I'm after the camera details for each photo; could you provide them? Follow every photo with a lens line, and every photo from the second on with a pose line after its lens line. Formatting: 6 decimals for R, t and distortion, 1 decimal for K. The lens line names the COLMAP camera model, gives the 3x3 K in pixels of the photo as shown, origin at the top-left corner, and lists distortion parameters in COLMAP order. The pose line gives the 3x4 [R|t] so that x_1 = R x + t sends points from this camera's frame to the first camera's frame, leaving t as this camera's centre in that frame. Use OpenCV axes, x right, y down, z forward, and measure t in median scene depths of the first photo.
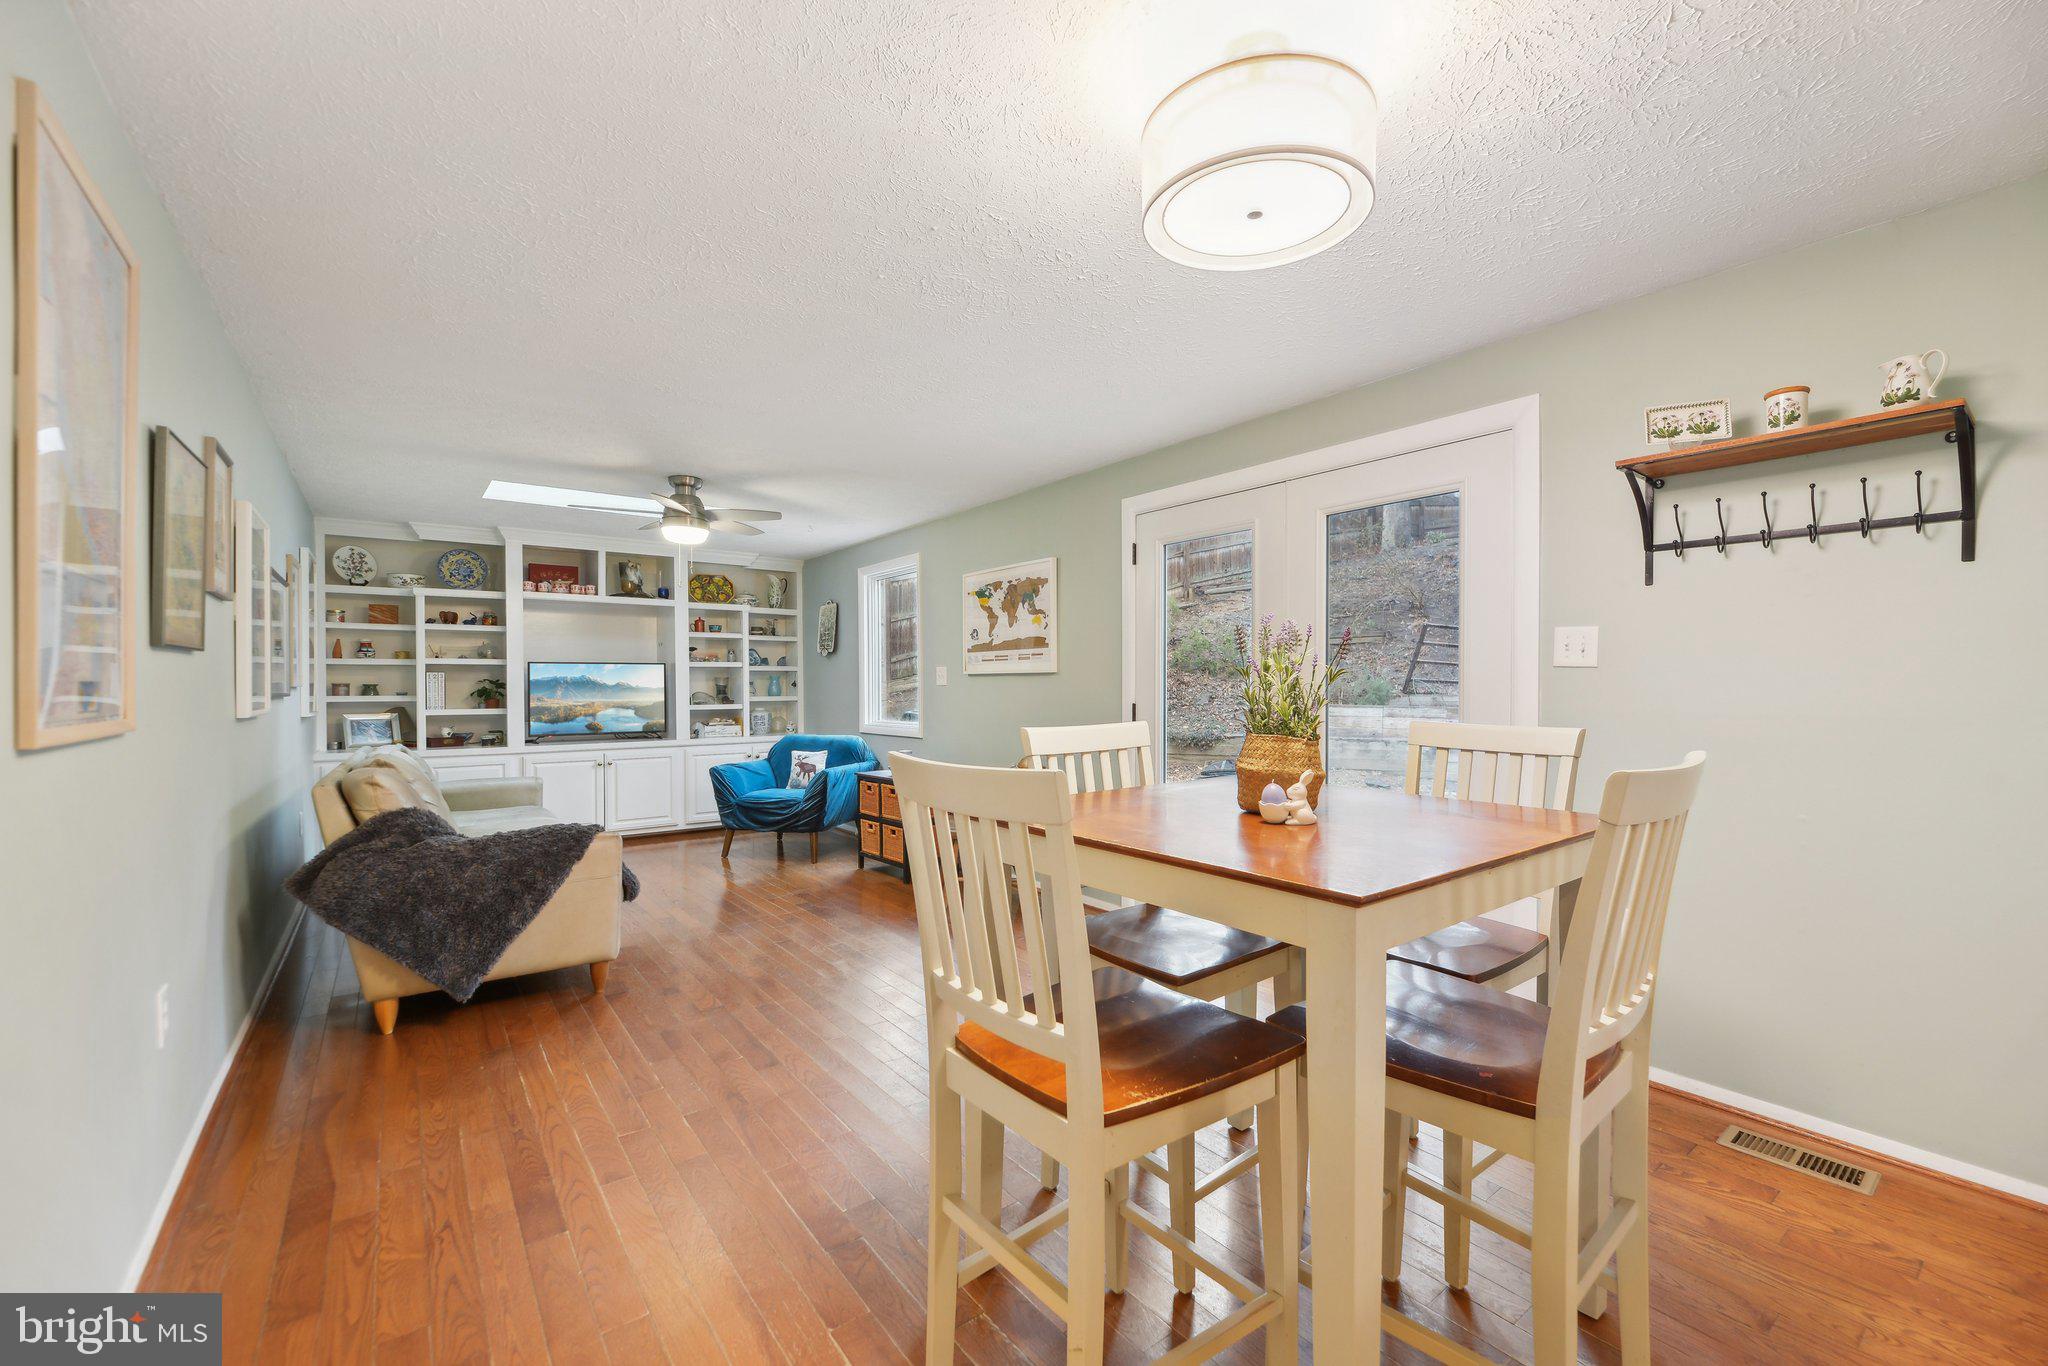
lens RADIAL K [[833.9, 0, 1030.1], [0, 833.9, 690.3], [0, 0, 1]] dist [0.001763, 0.000126]
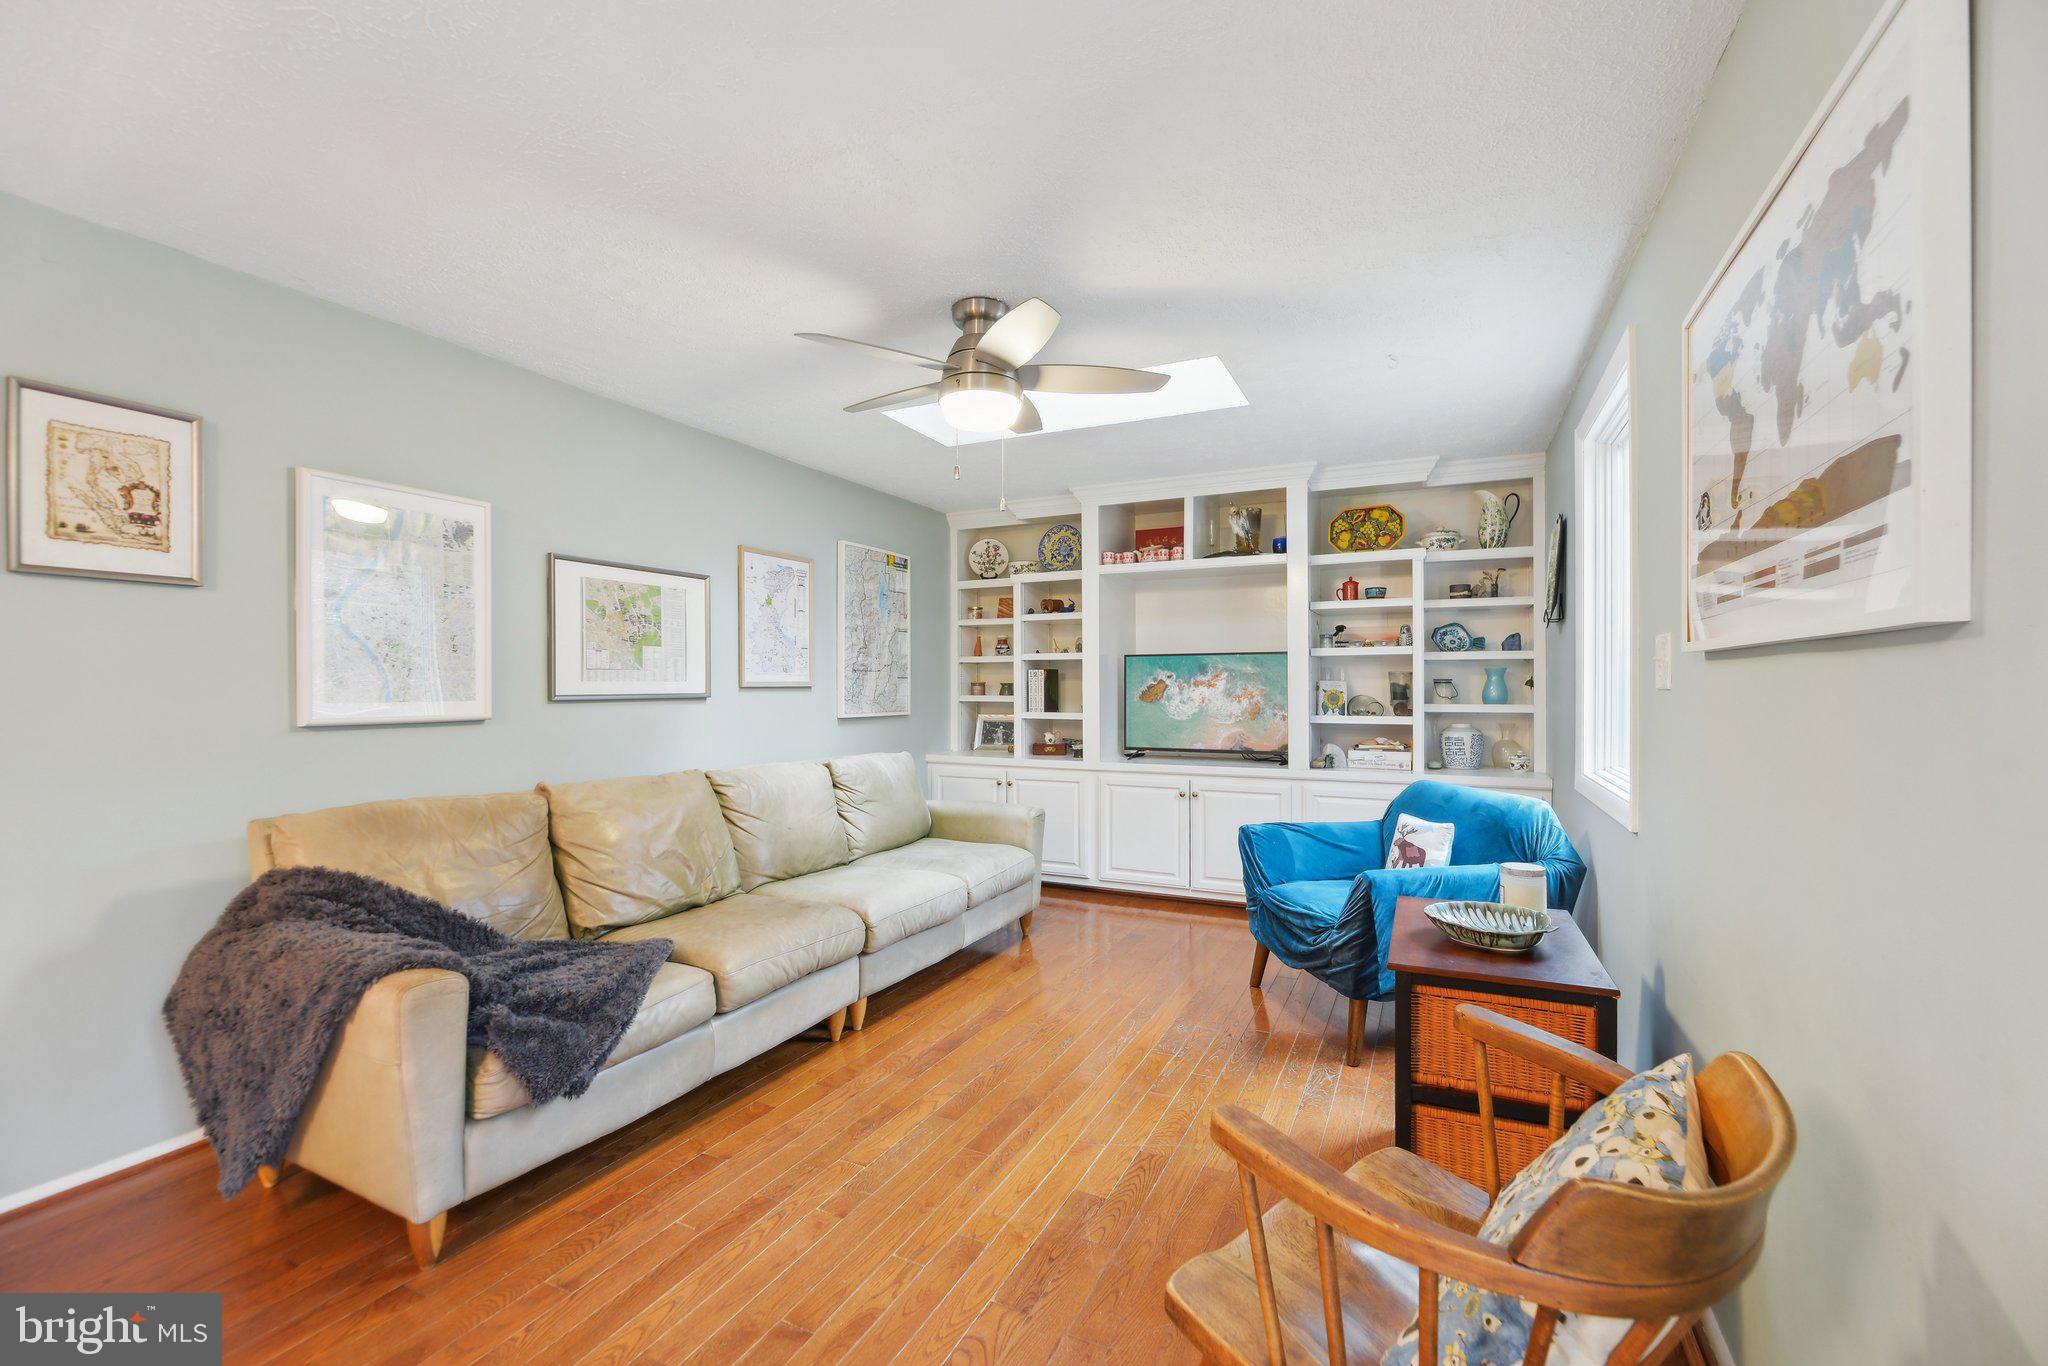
lens RADIAL K [[846.8, 0, 1039.2], [0, 846.8, 693.7], [0, 0, 1]] dist [-0.000382, -0.000203]
pose [[0.468717, 0.012449, -0.883261, 0.071858], [-0.005476, 0.999922, 0.011187, -0.006174], [0.883331, -0.000406, 0.468749, 0.578217]]
